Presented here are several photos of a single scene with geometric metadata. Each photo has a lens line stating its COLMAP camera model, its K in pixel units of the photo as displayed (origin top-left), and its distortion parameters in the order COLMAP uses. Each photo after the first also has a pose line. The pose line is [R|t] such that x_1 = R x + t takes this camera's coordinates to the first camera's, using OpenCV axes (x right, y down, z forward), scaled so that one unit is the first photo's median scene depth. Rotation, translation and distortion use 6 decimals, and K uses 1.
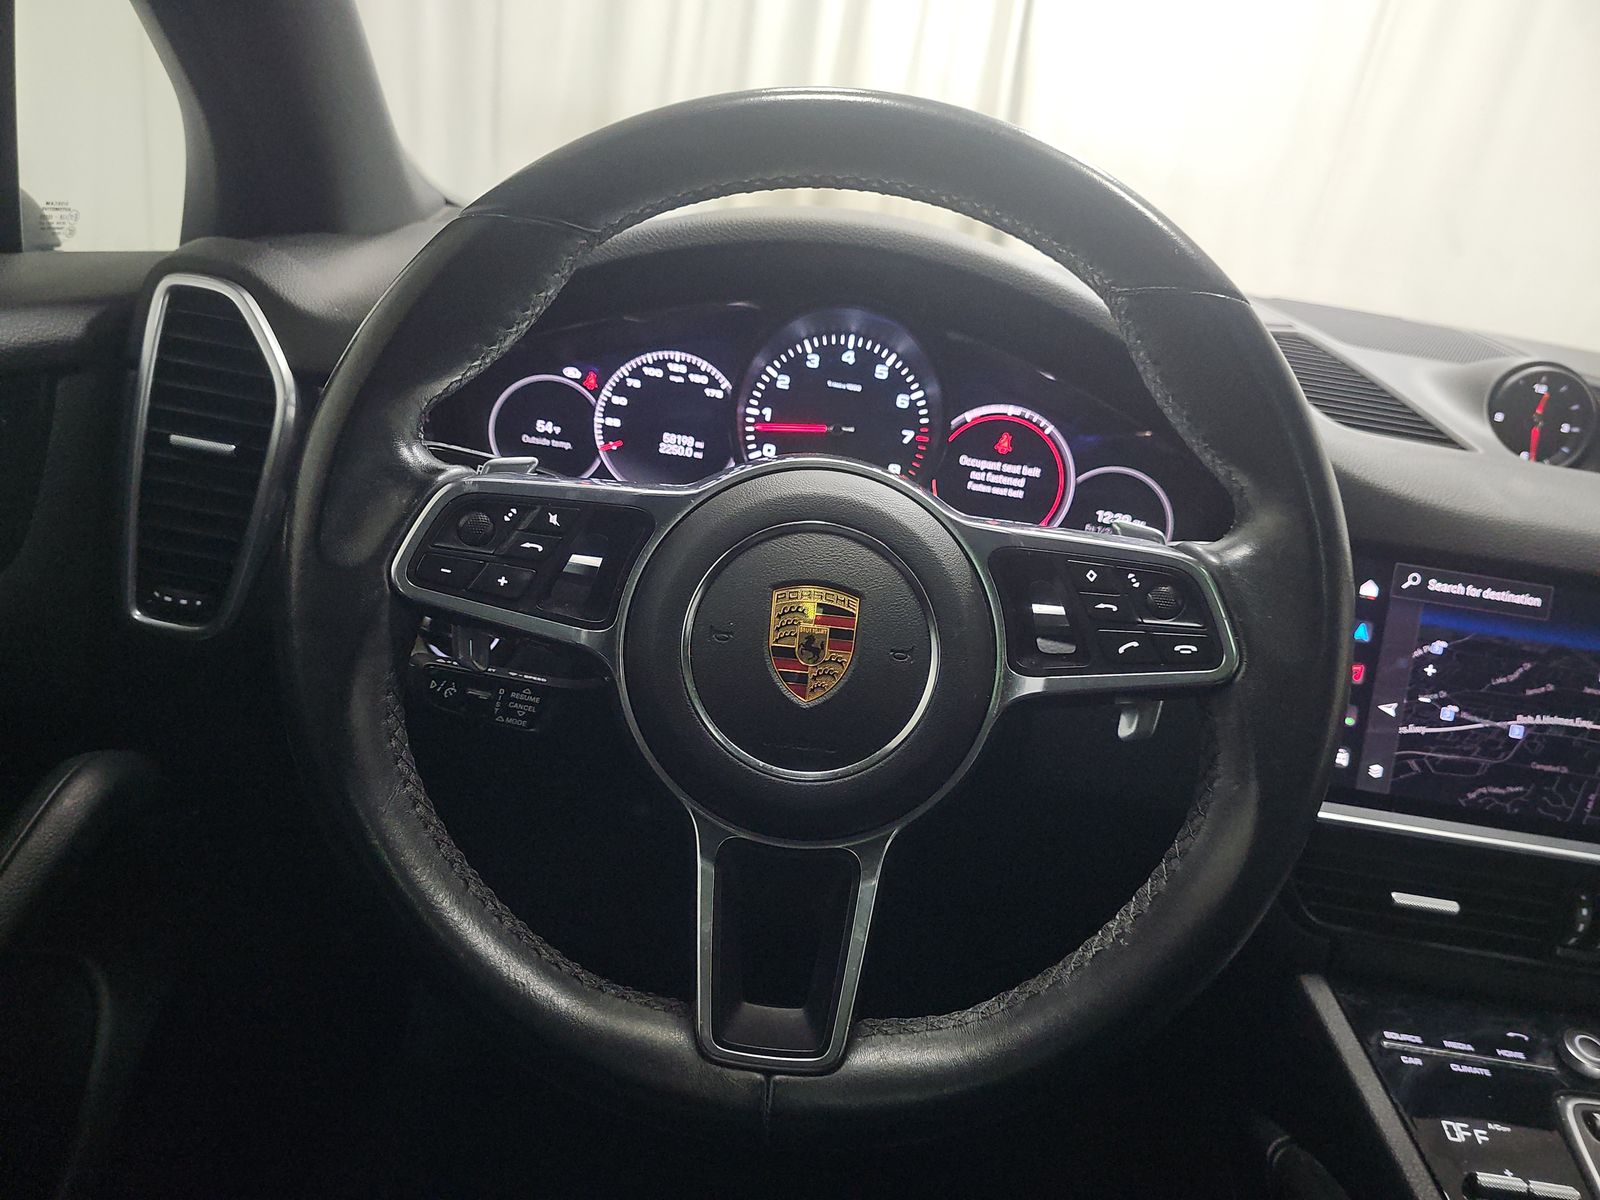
lens RADIAL K [[1062.1, 0, 800.0], [0, 1062.1, 600.0], [0, 0, 1]] dist [0.065753, -0.094254]
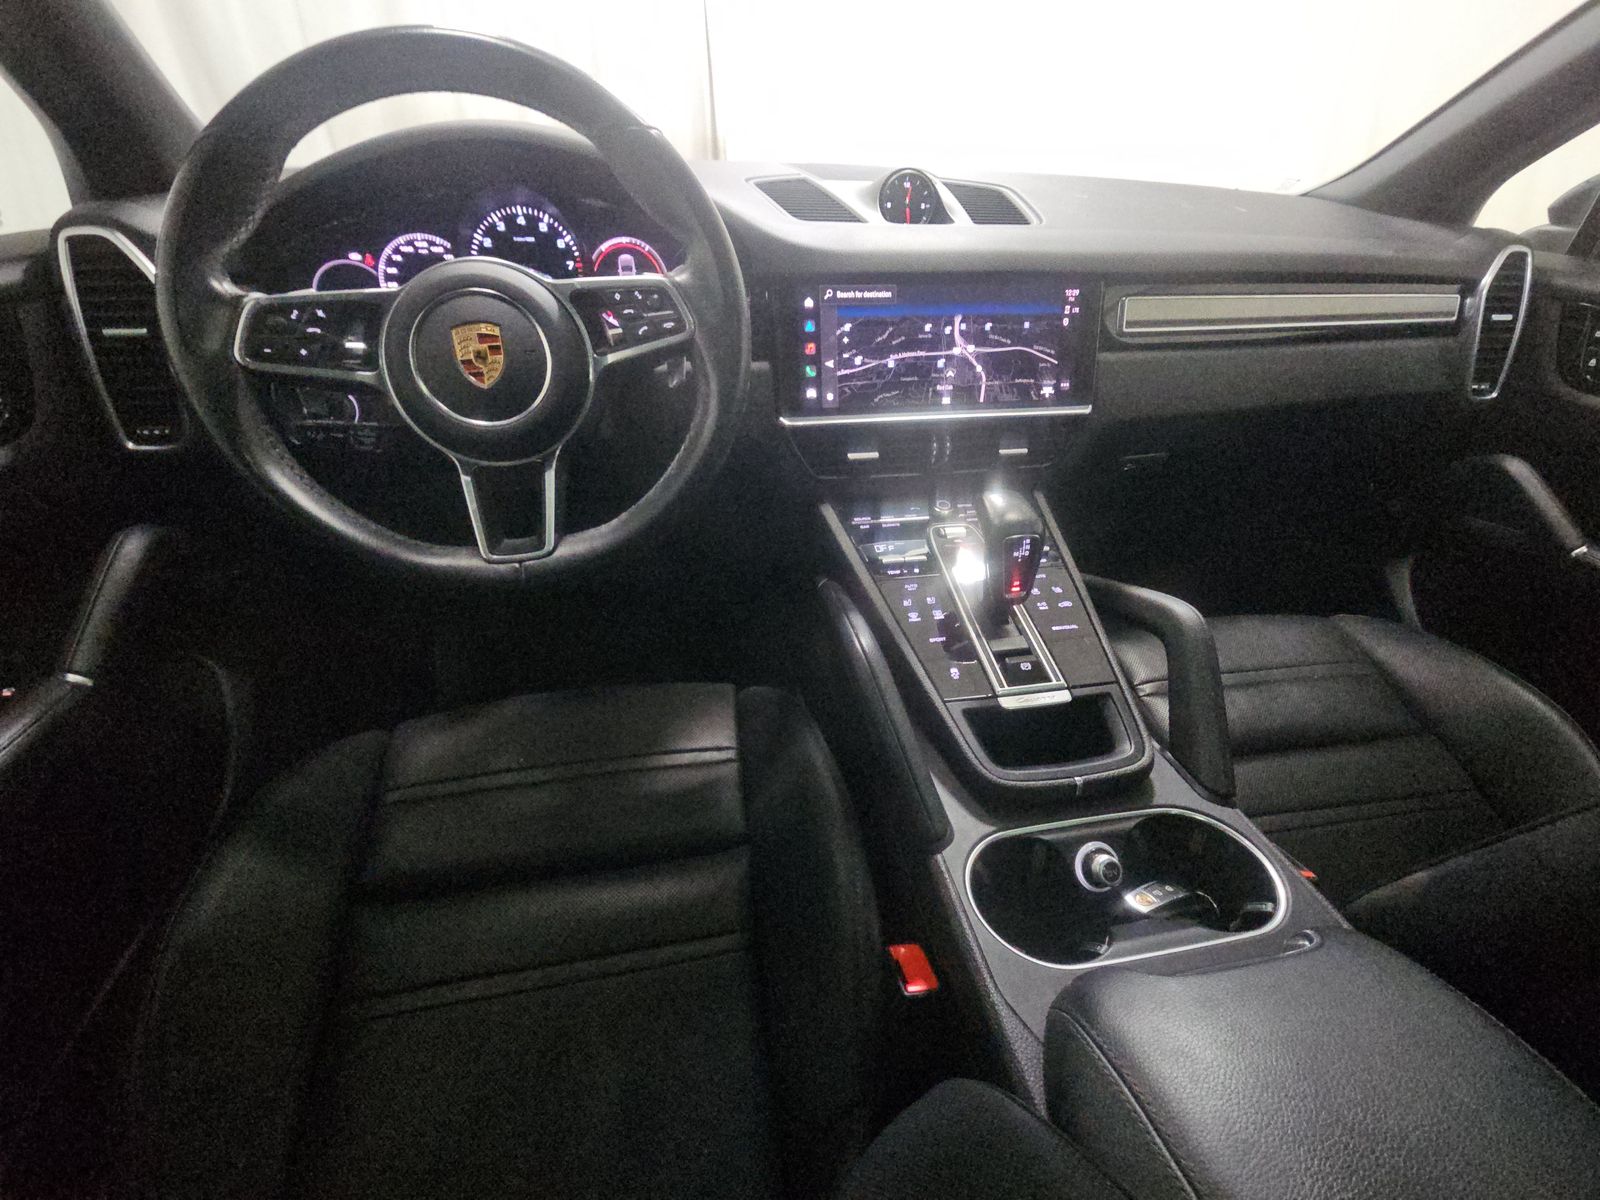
lens RADIAL K [[648.9, 0, 800.0], [0, 648.9, 600.0], [0, 0, 1]] dist [0.000756, -0.000385]
pose [[0.961493, -0.237291, 0.138653, 0.217227], [0.195997, 0.945695, 0.259320, 0.195212], [-0.192658, -0.222159, 0.955787, -0.264706]]
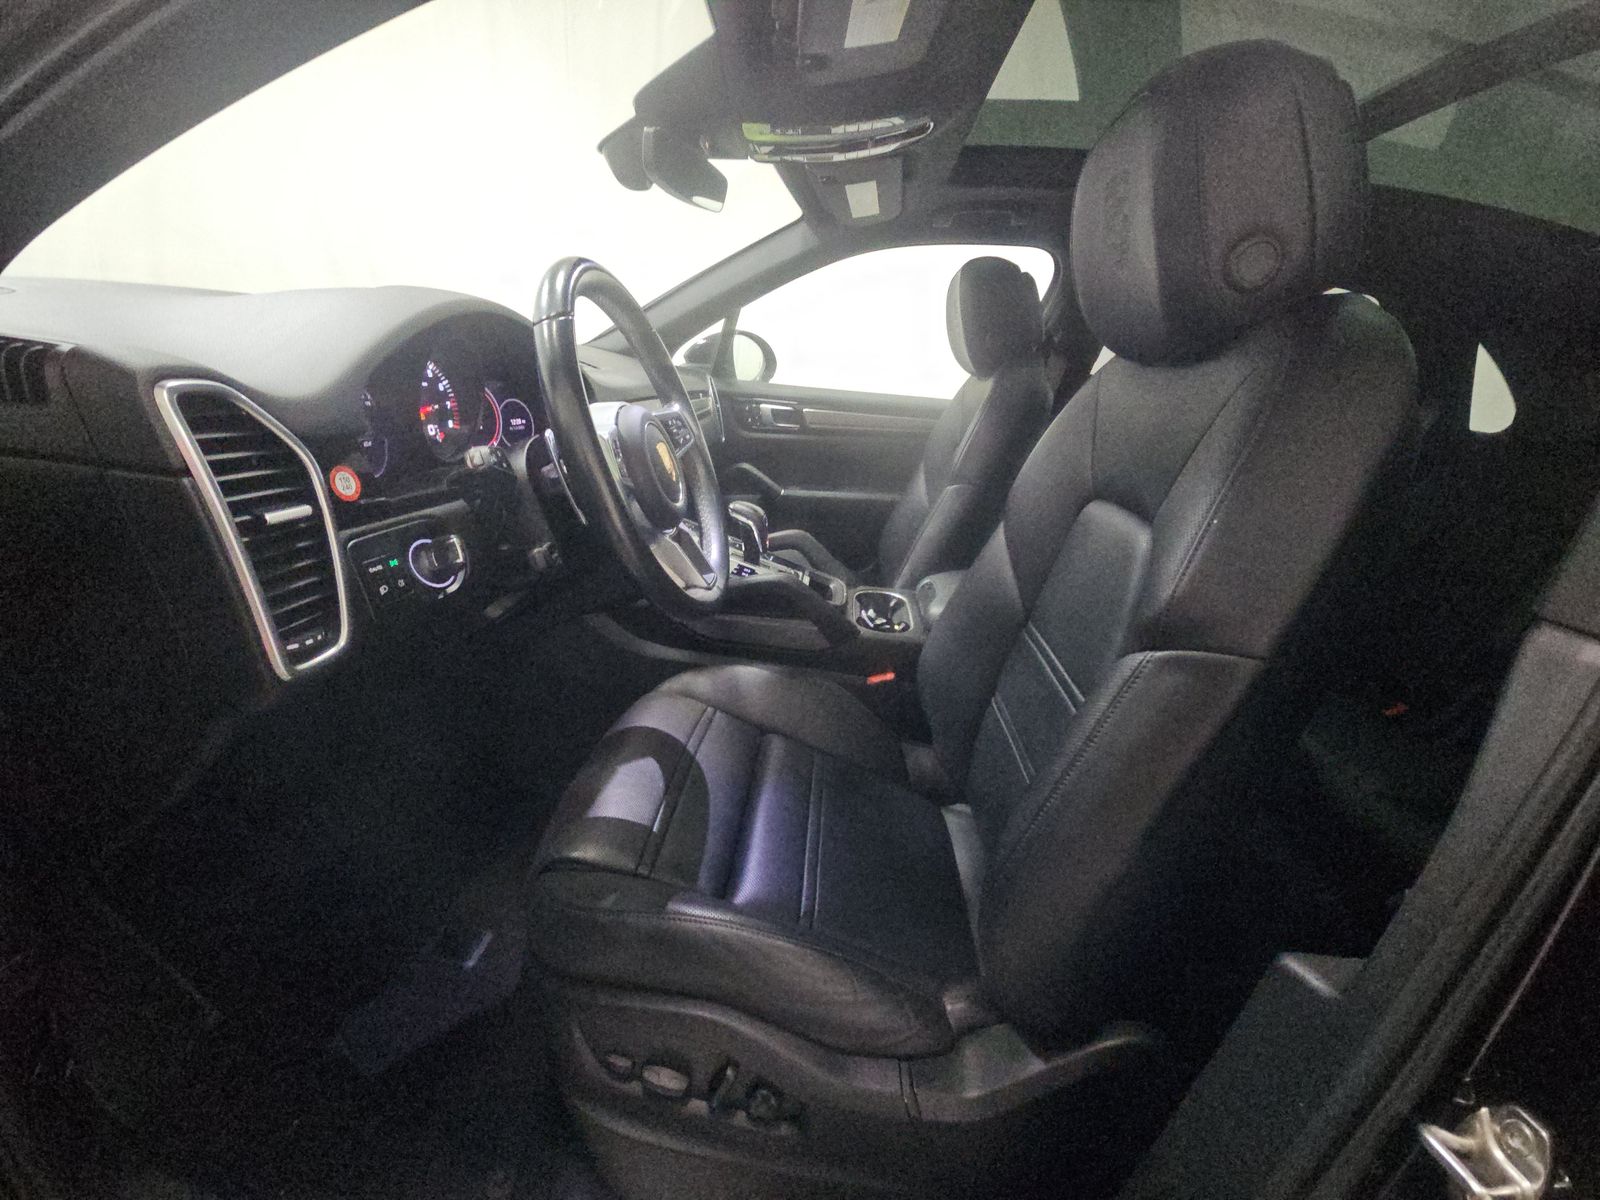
lens RADIAL K [[648.9, 0, 800.0], [0, 648.9, 600.0], [0, 0, 1]] dist [0.000756, -0.000385]
pose [[0.016318, -0.467101, 0.884053, -1.292021], [0.248839, 0.858249, 0.448874, -0.256519], [-0.968408, 0.212662, 0.130238, 0.344487]]
